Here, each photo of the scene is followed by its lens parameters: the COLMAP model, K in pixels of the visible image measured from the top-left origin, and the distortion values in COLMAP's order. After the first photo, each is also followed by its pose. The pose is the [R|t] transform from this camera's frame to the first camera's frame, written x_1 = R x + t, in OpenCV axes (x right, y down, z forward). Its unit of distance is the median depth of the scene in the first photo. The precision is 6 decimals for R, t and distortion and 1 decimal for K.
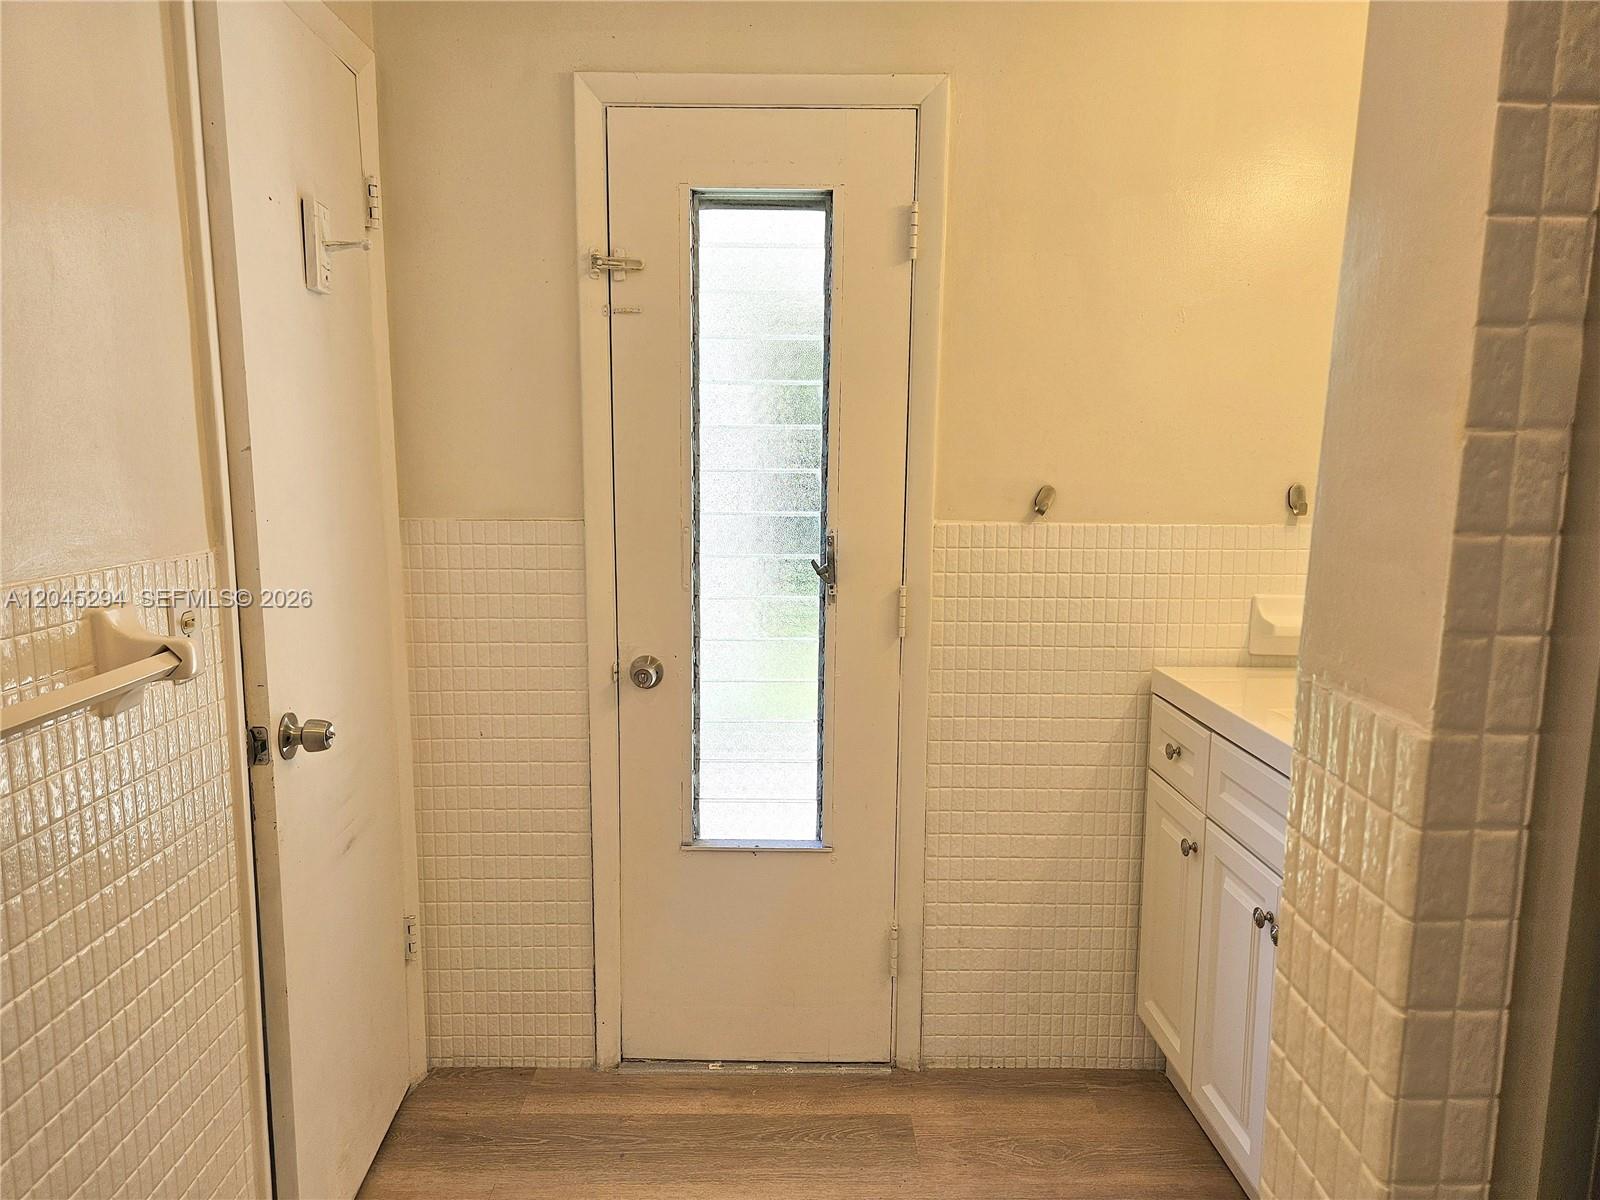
lens RADIAL K [[1067.2, 0, 789.8], [0, 1067.2, 595.1], [0, 0, 1]] dist [0.071054, -0.052837]
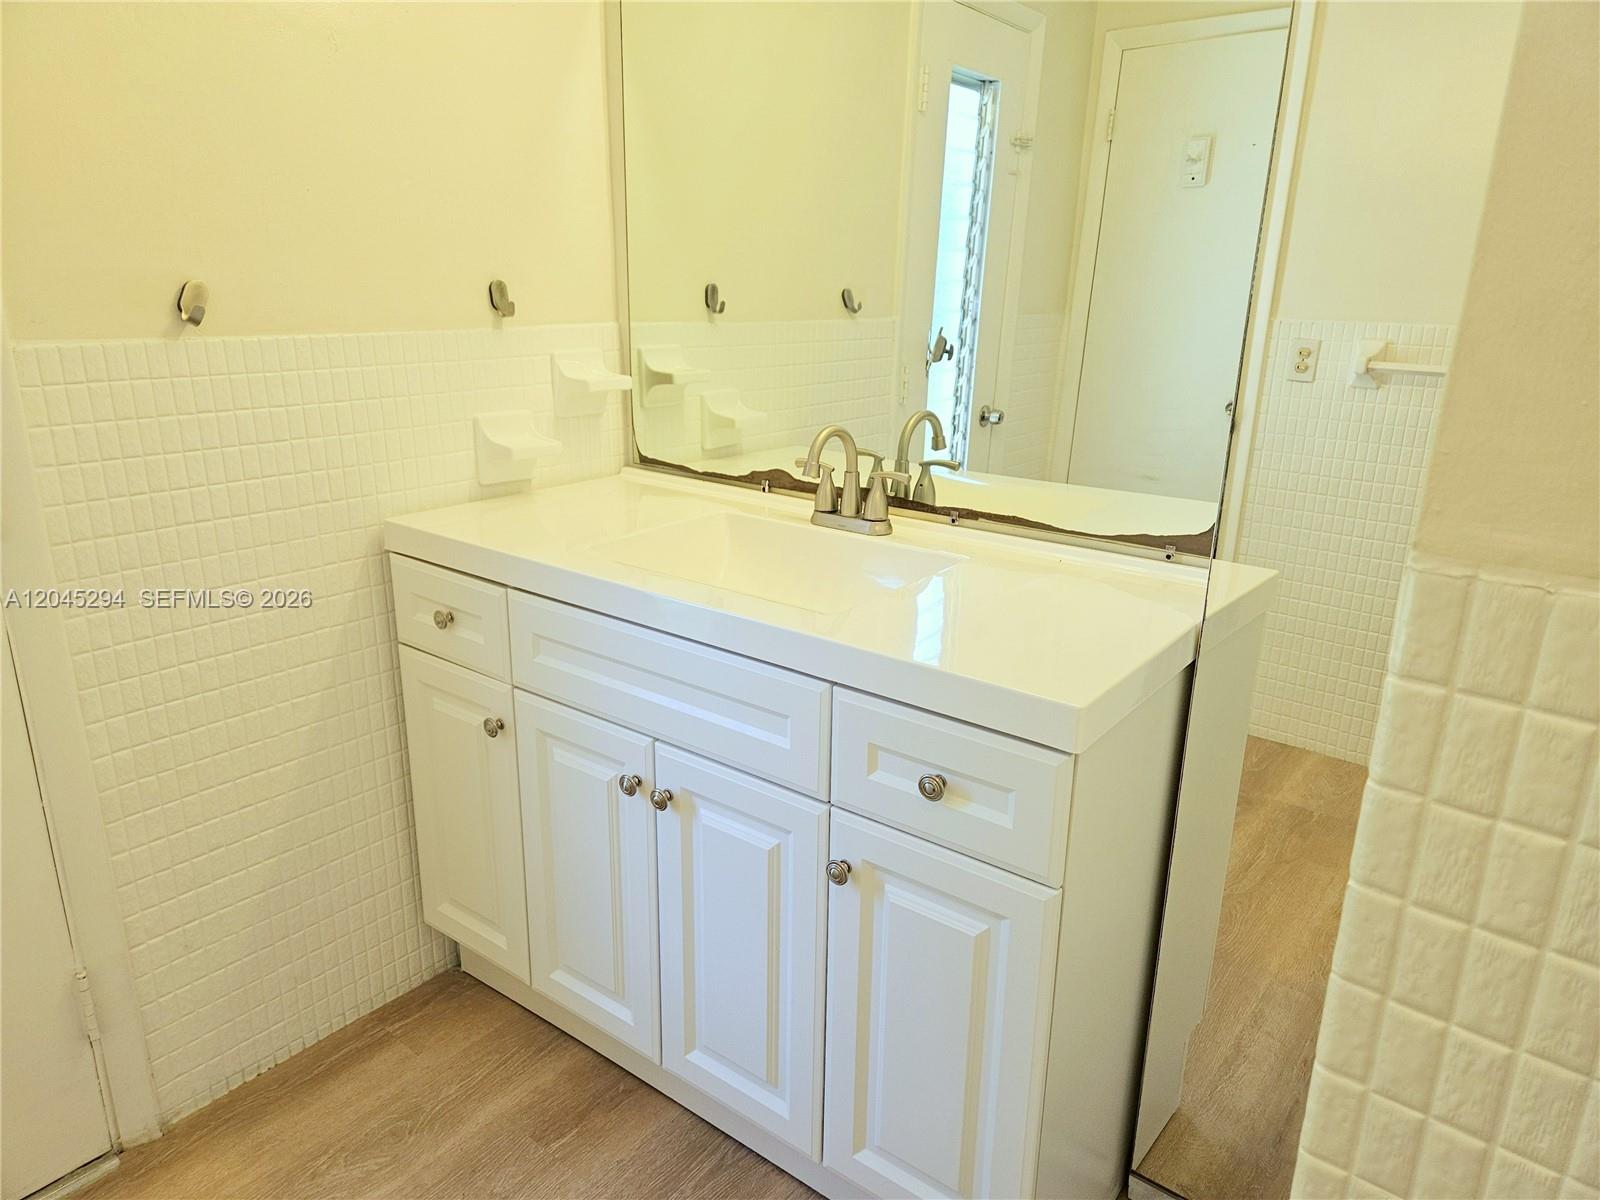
lens RADIAL K [[1067.2, 0, 789.8], [0, 1067.2, 595.1], [0, 0, 1]] dist [0.071054, -0.052837]
pose [[0.641380, -0.224698, 0.733582, -0.064542], [0.095567, 0.972103, 0.214202, -0.020256], [-0.761248, -0.067278, 0.644961, 0.256837]]
